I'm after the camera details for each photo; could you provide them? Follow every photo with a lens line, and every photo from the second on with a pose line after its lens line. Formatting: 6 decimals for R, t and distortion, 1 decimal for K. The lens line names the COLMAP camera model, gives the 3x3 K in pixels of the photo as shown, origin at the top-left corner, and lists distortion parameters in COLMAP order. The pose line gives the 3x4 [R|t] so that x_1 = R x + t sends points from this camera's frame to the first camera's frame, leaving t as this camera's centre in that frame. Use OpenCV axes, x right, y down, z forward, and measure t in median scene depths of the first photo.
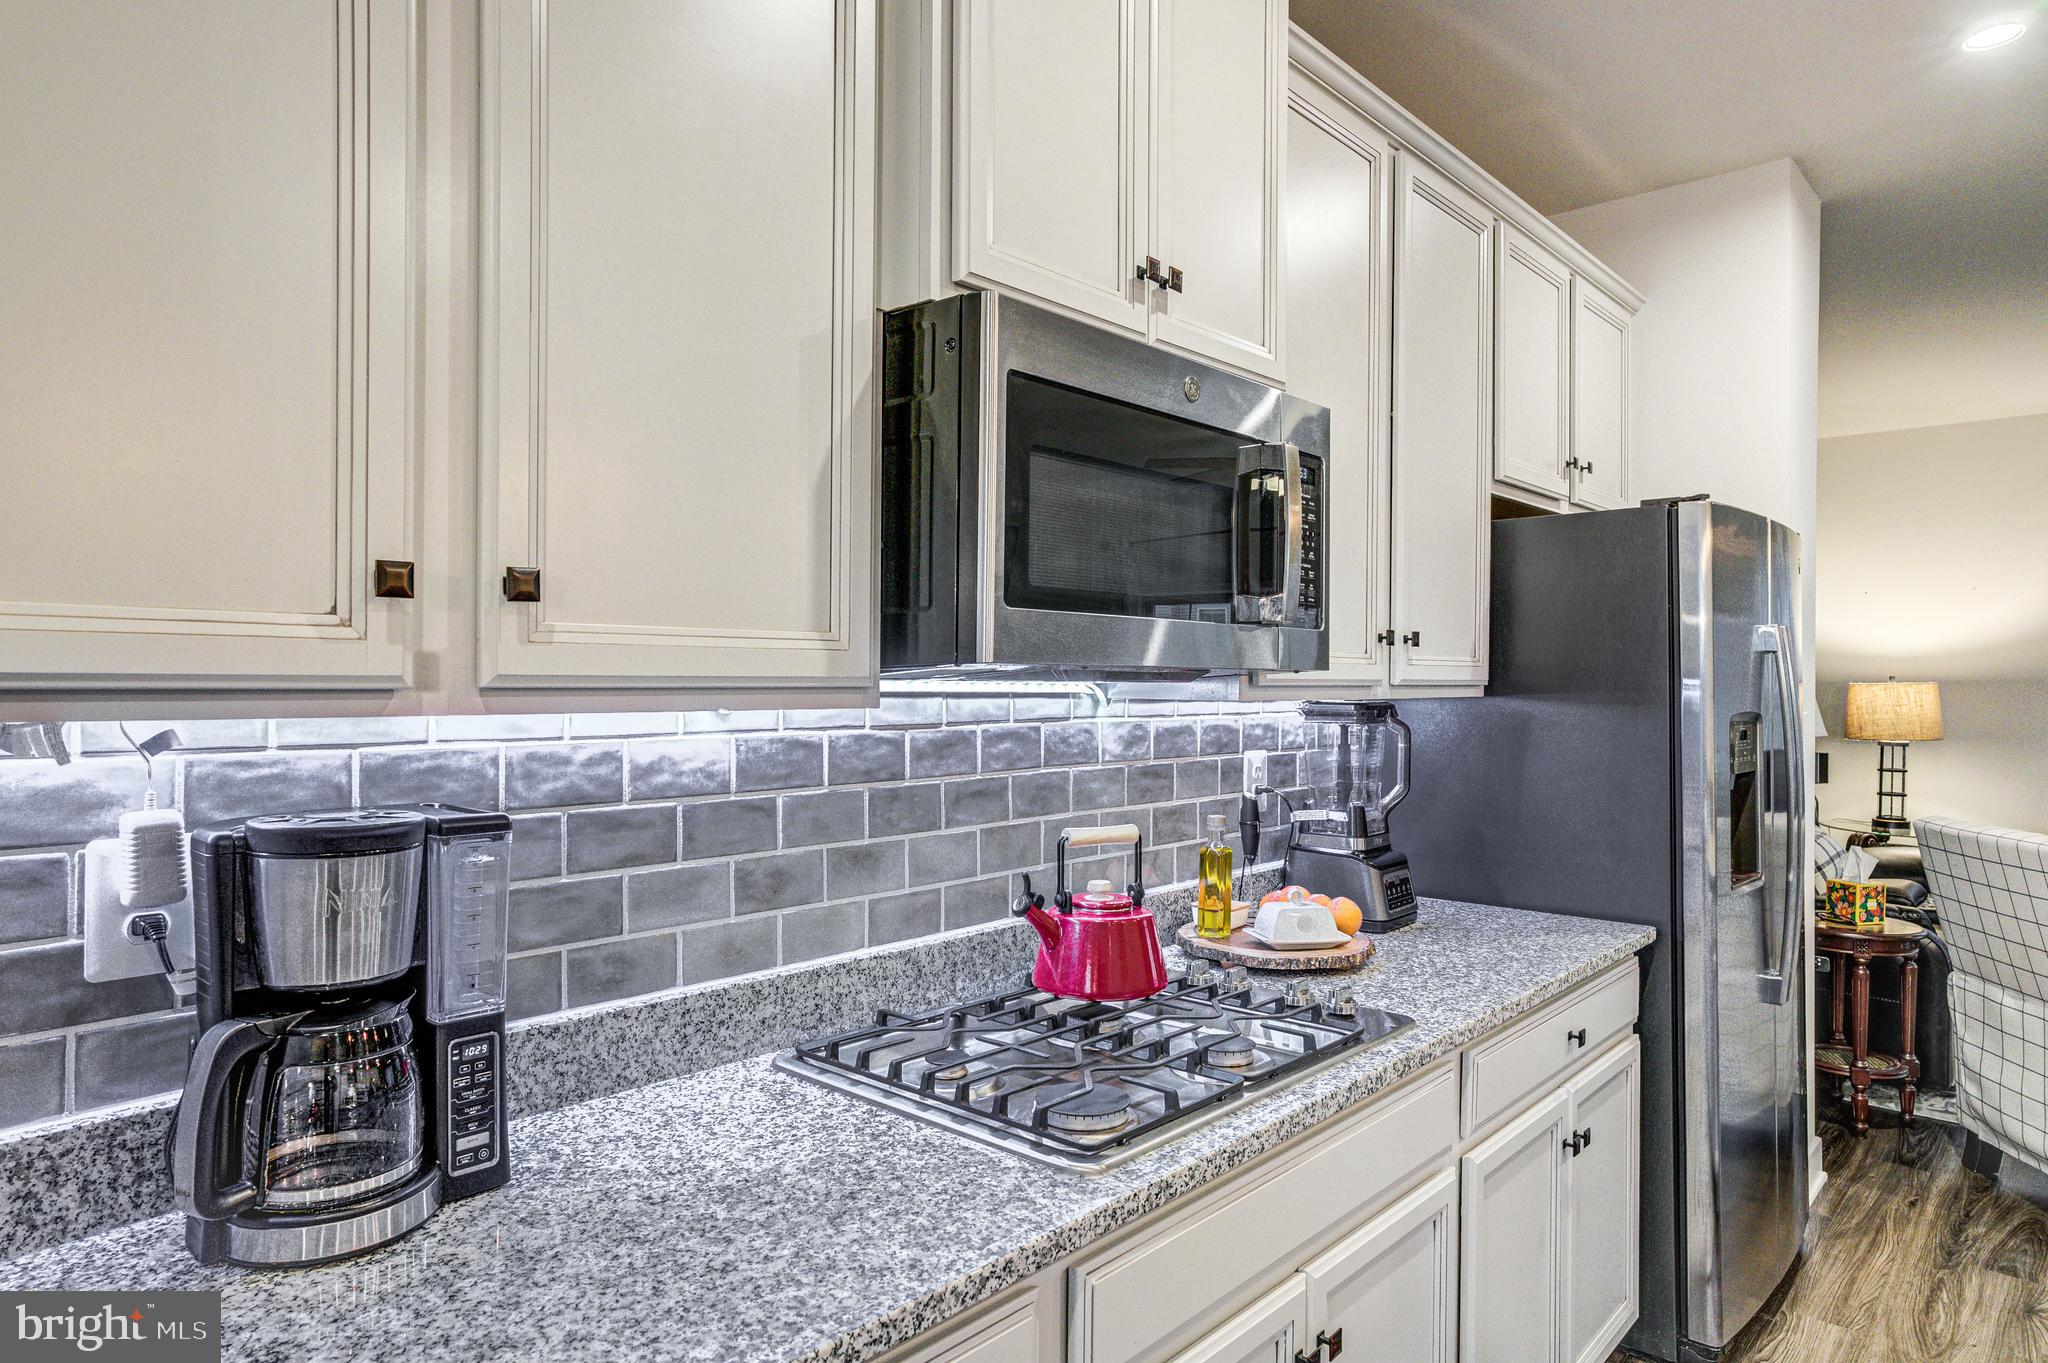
lens RADIAL K [[1255.5, 0, 1028.0], [0, 1255.5, 681.0], [0, 0, 1]] dist [-0.040933, 0.065686]
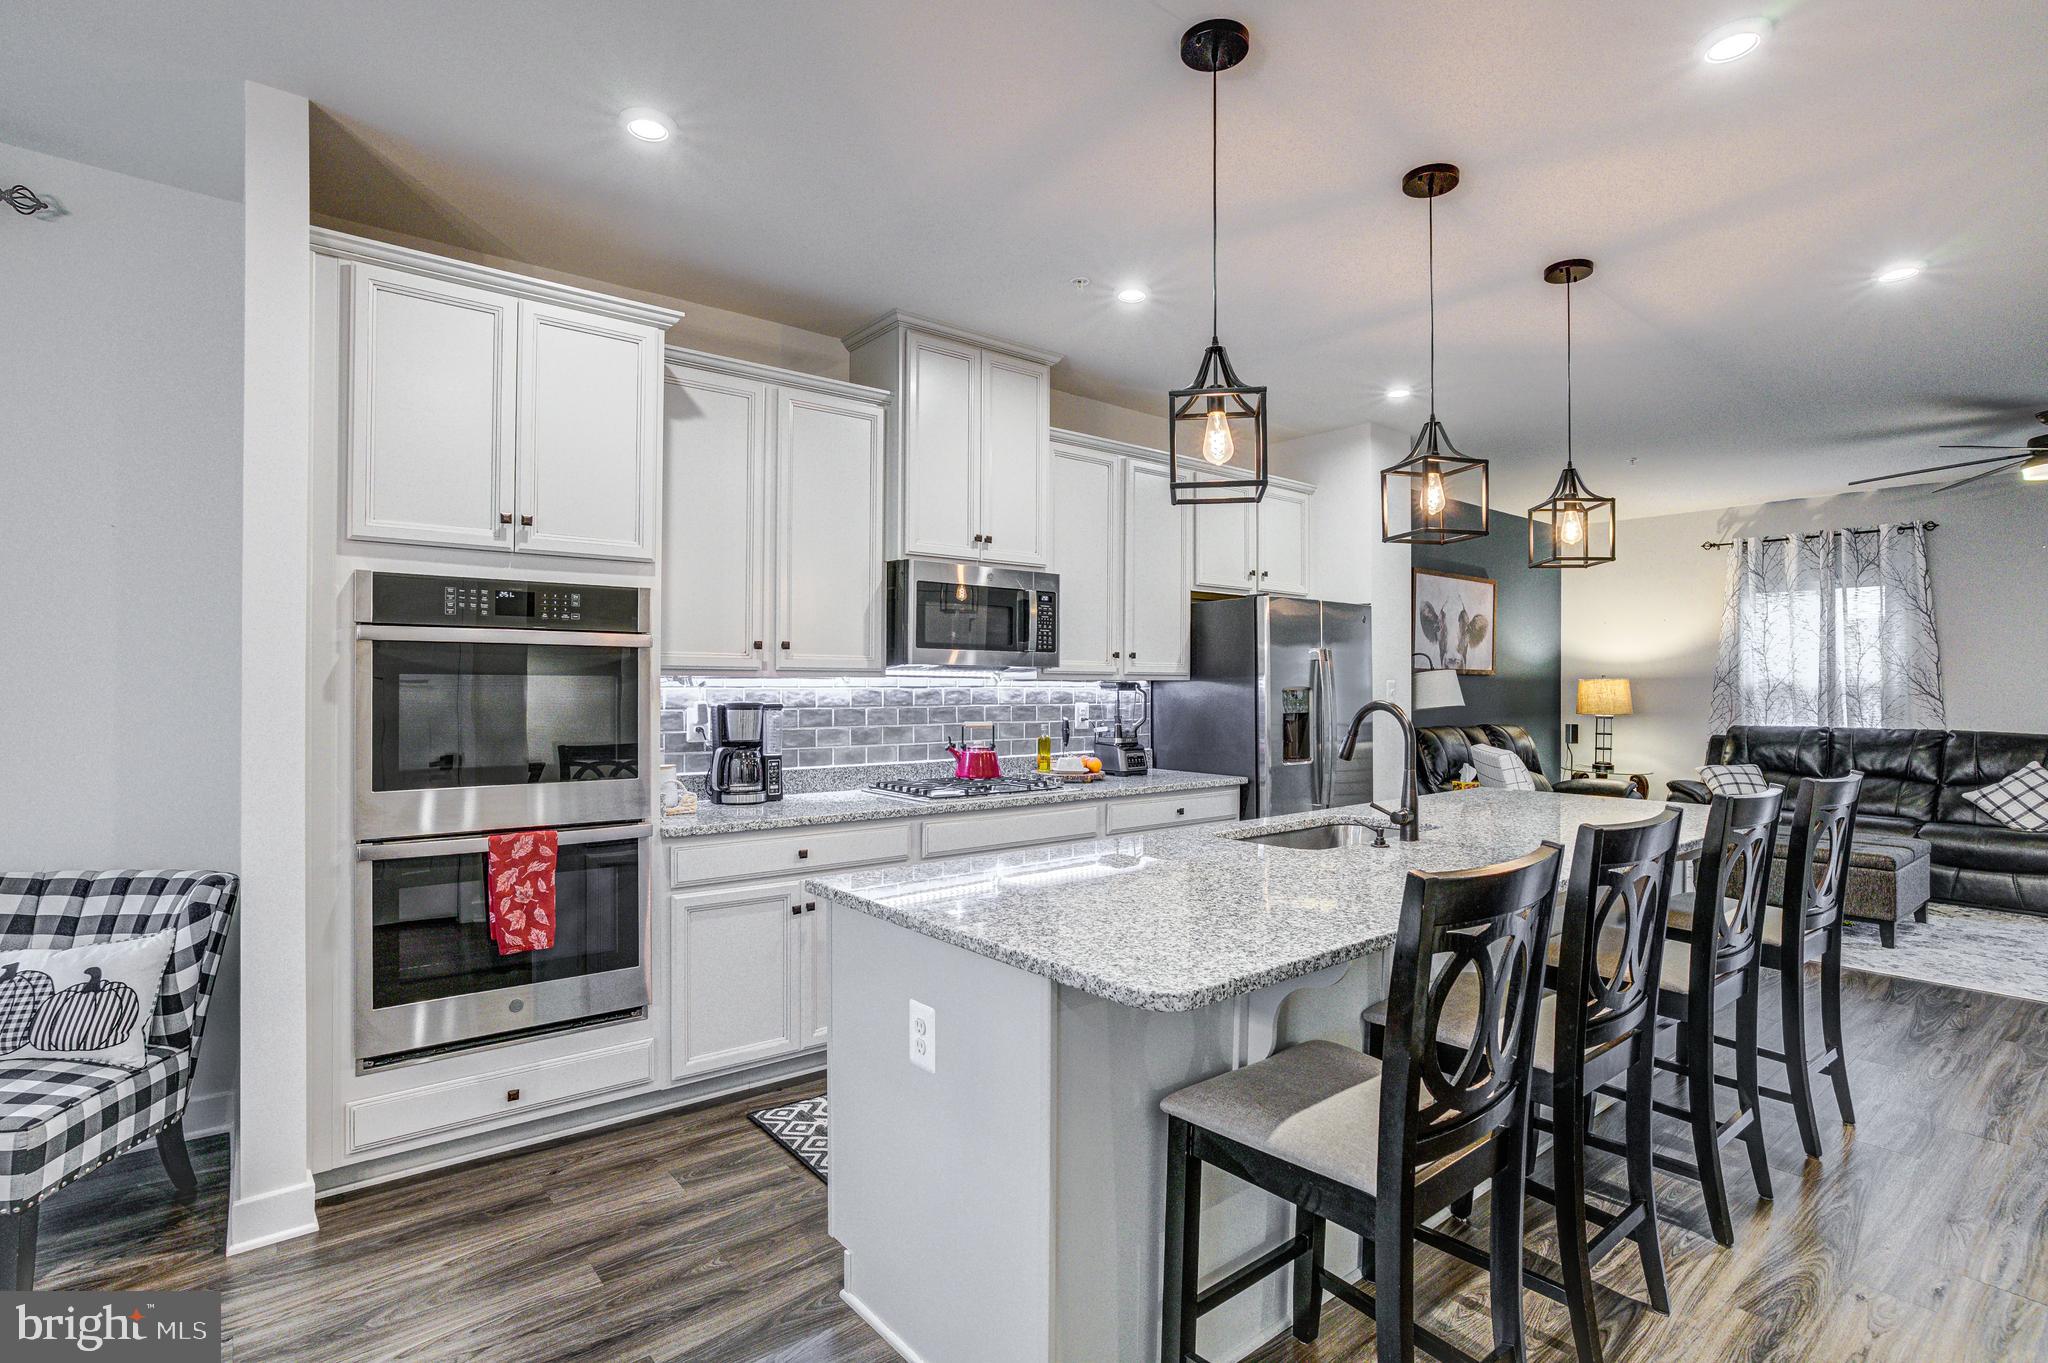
lens RADIAL K [[998.5, 0, 1016.0], [0, 998.5, 681.8], [0, 0, 1]] dist [-0.066685, 0.039238]
pose [[0.986323, -0.002349, -0.164807, 0.489360], [0.001379, 0.999981, -0.006001, 0.035708], [0.164818, 0.005692, 0.986308, -1.167570]]
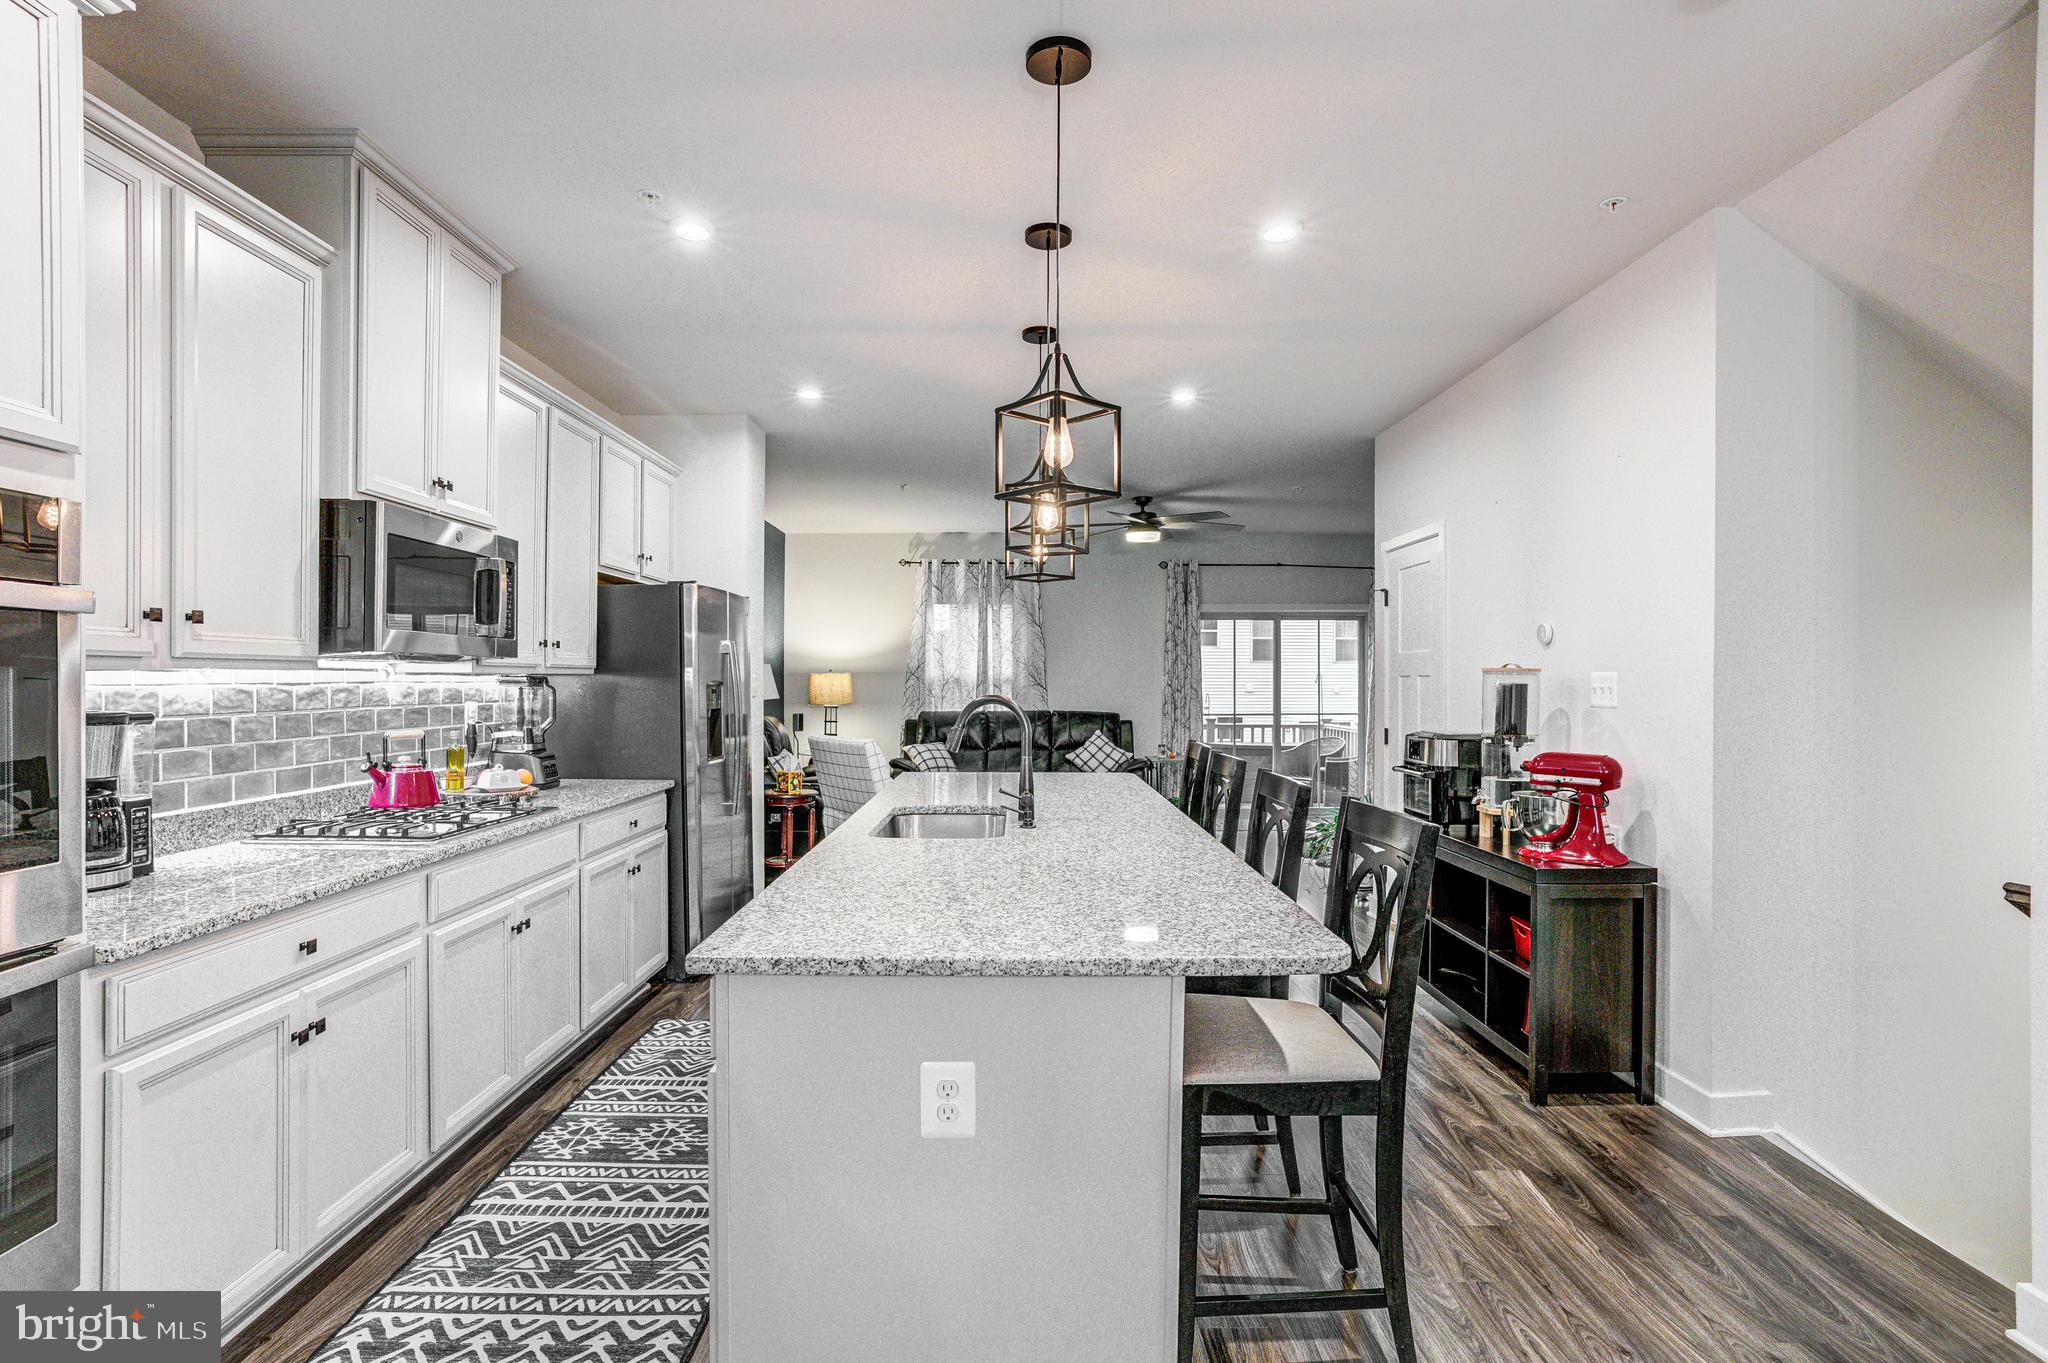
lens RADIAL K [[1014.4, 0, 1016.2], [0, 1014.4, 681.3], [0, 0, 1]] dist [-0.074716, 0.049385]
pose [[0.746872, -0.004778, 0.664951, -0.267656], [0.003227, 0.999988, 0.003561, 0.028385], [-0.664960, -0.000514, 0.746878, -0.879850]]
